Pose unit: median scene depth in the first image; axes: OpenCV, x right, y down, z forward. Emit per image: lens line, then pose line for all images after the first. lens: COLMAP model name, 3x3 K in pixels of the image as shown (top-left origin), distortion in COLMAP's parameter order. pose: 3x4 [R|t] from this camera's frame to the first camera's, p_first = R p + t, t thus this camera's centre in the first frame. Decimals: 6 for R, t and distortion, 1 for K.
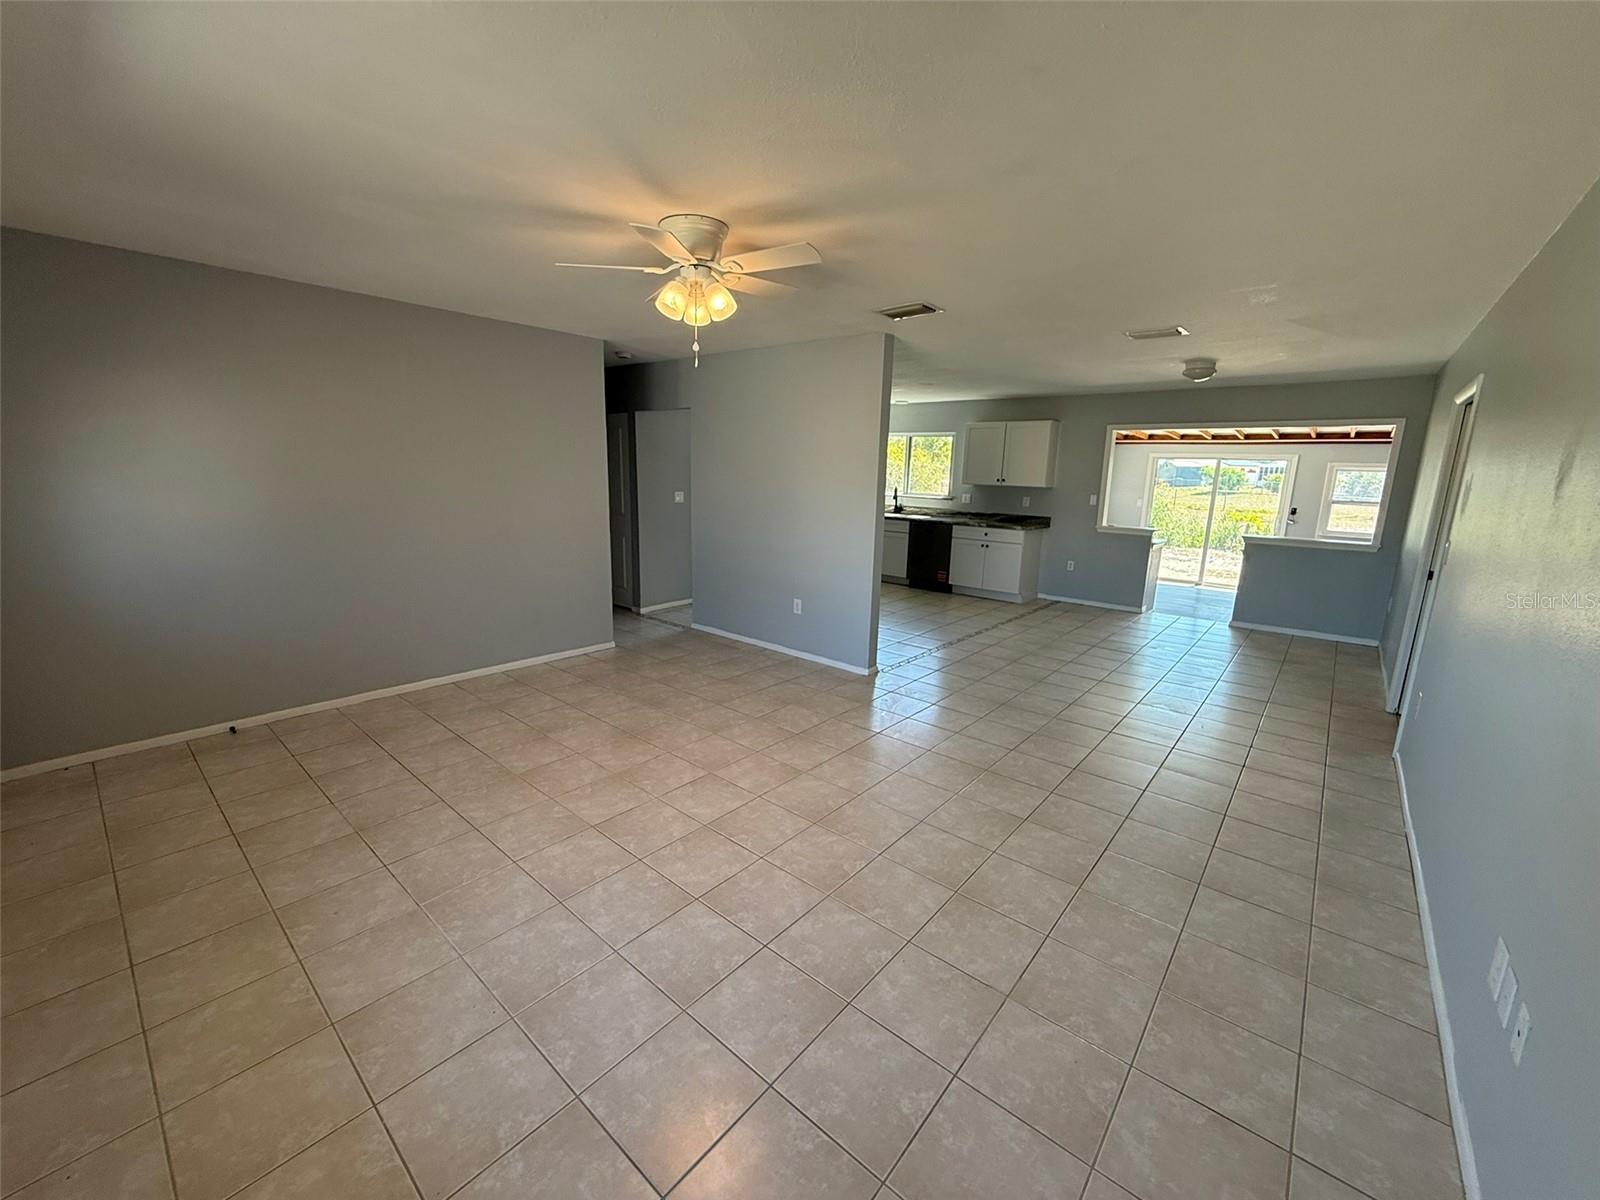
lens RADIAL K [[639.1, 0, 794.4], [0, 639.1, 598.8], [0, 0, 1]] dist [-0.000508, 0.000379]
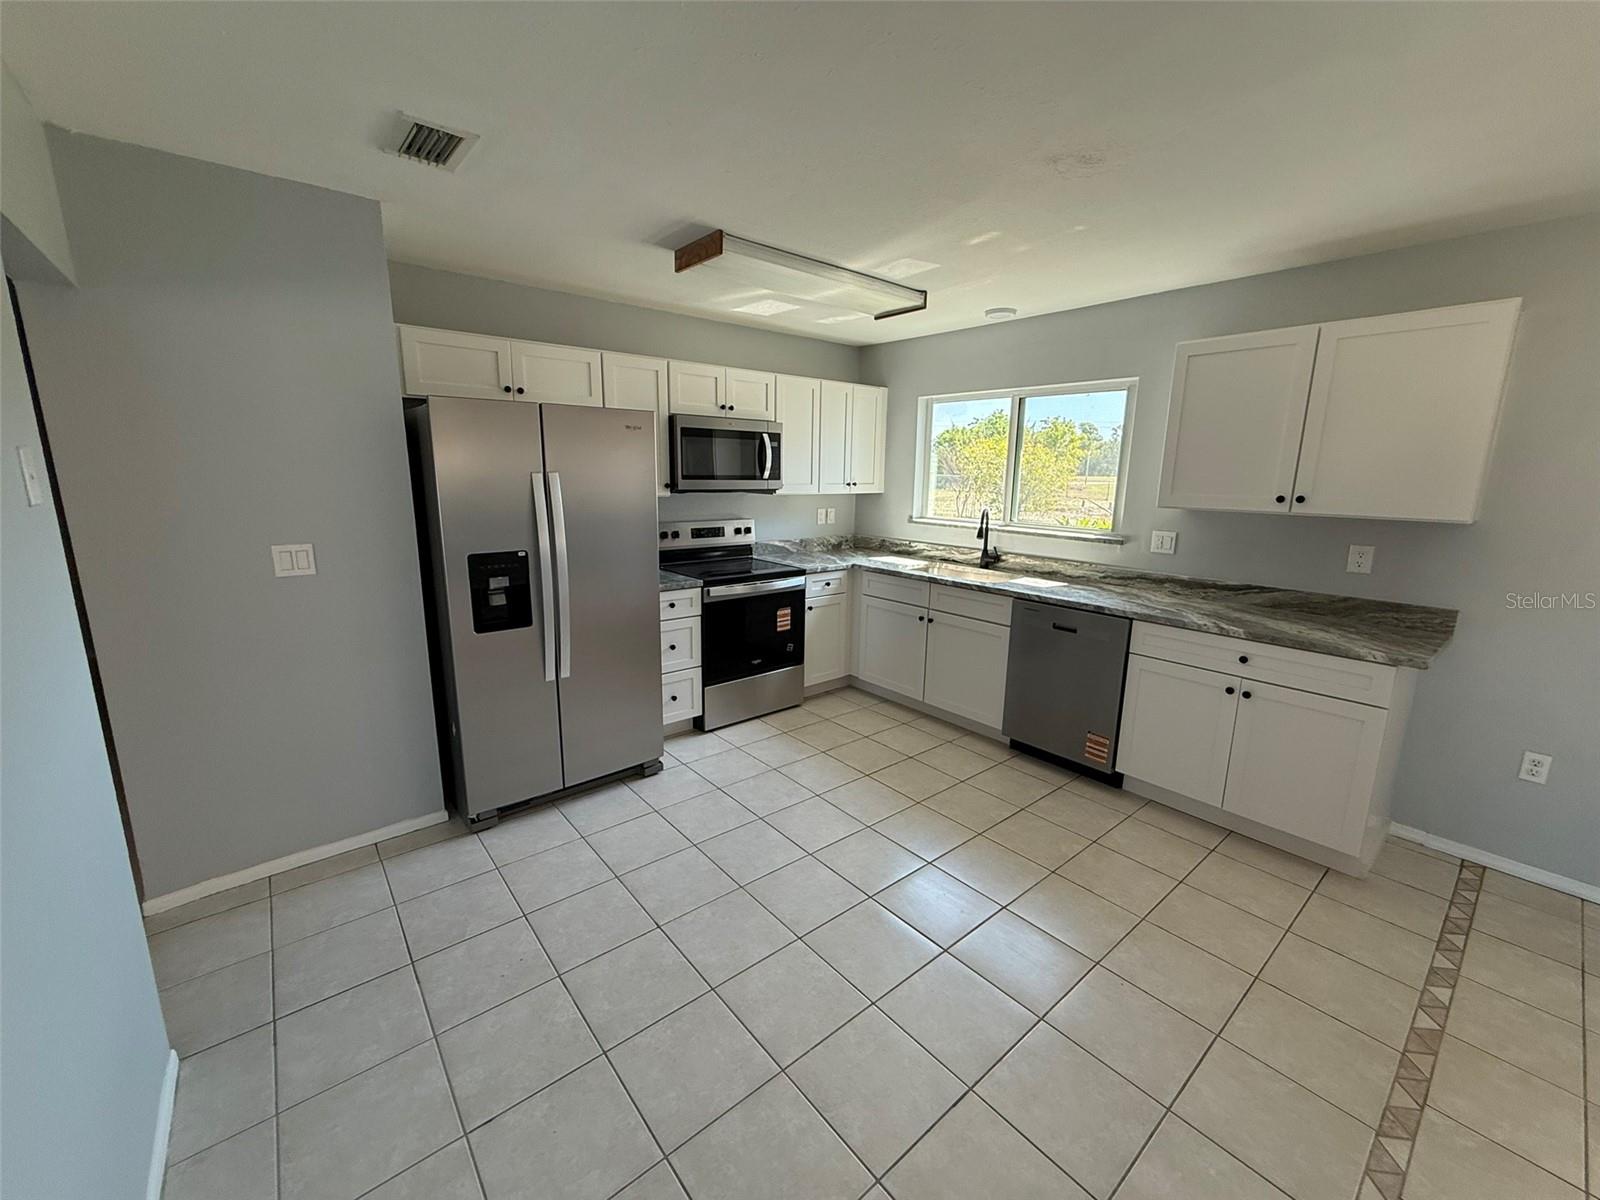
lens RADIAL K [[639.1, 0, 795.3], [0, 639.1, 597.5], [0, 0, 1]] dist [-0.000508, 0.000379]
pose [[0.985665, 0.021501, -0.167339, 0.119198], [-0.022748, 0.999726, -0.005541, -0.123826], [0.167174, 0.009268, 0.985884, 0.613984]]
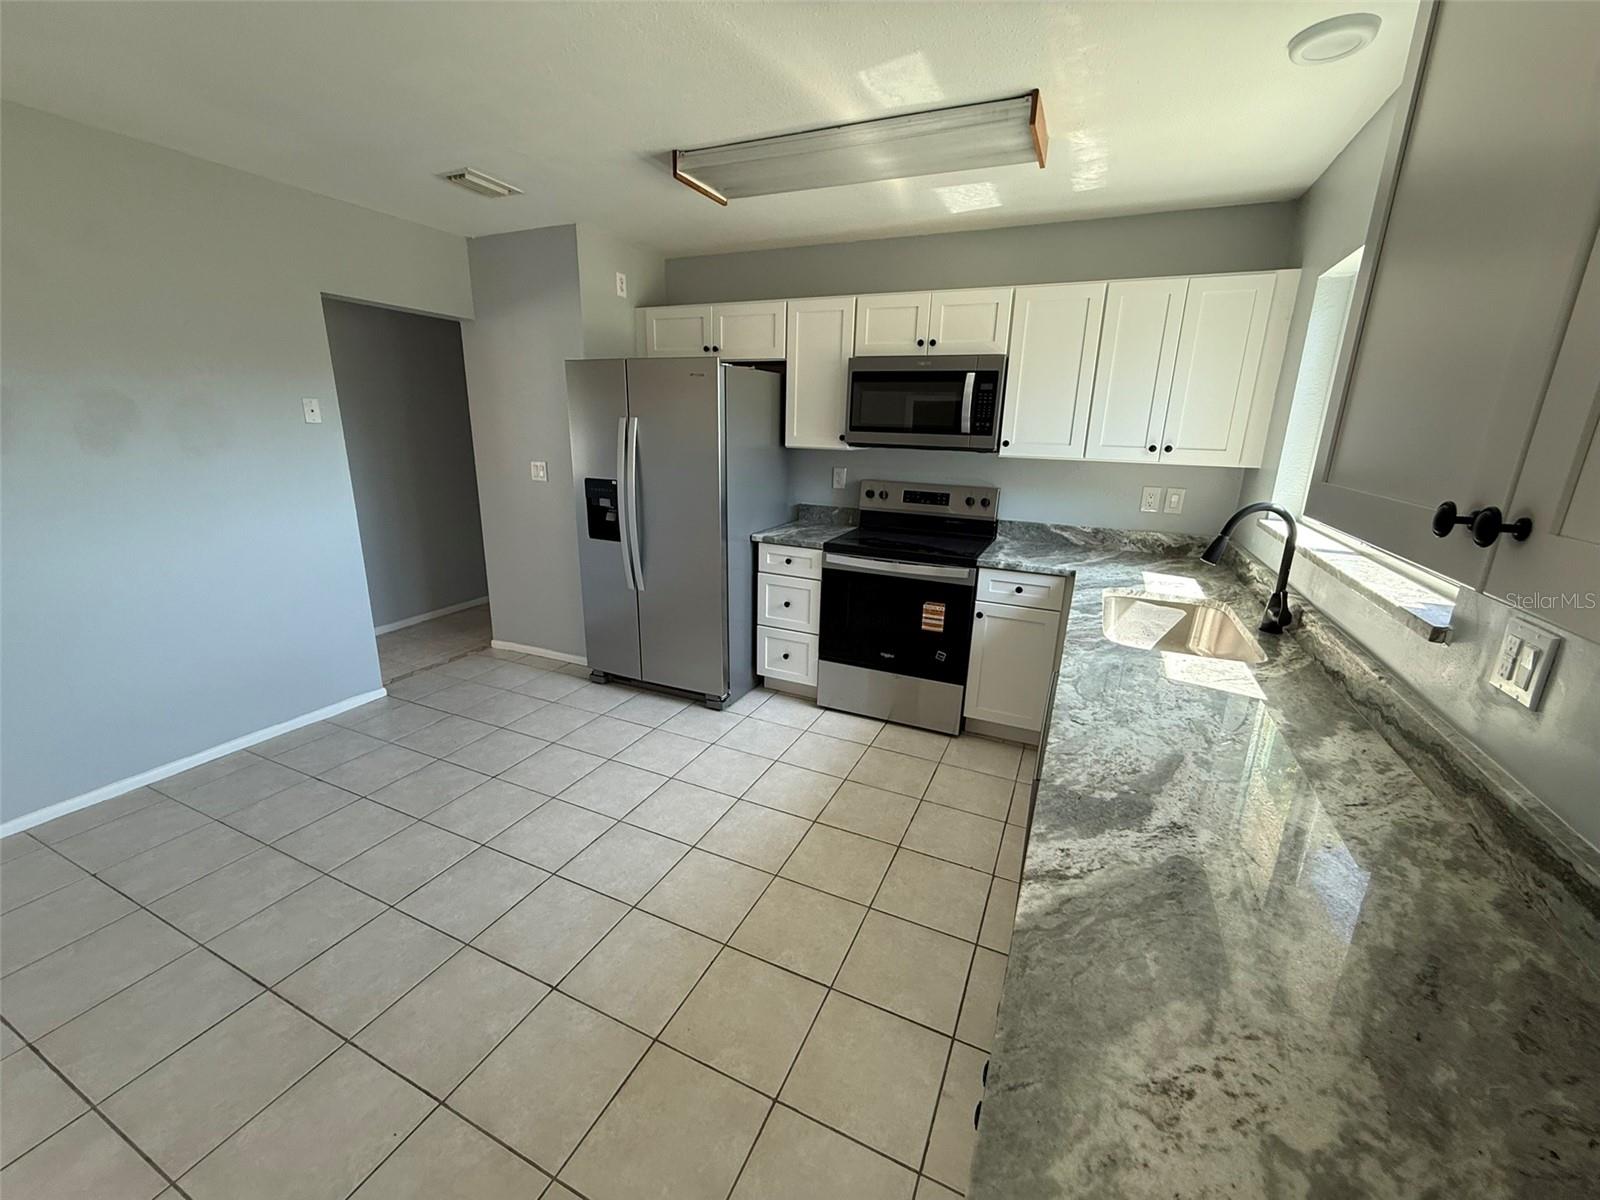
lens RADIAL K [[639.1, 0, 796.4], [0, 639.1, 597.1], [0, 0, 1]] dist [-0.000508, 0.000379]
pose [[0.275595, 0.236689, -0.931679, 0.362982], [-0.211034, 0.960466, 0.181578, -0.173887], [0.937823, 0.146574, 0.314649, 0.906027]]
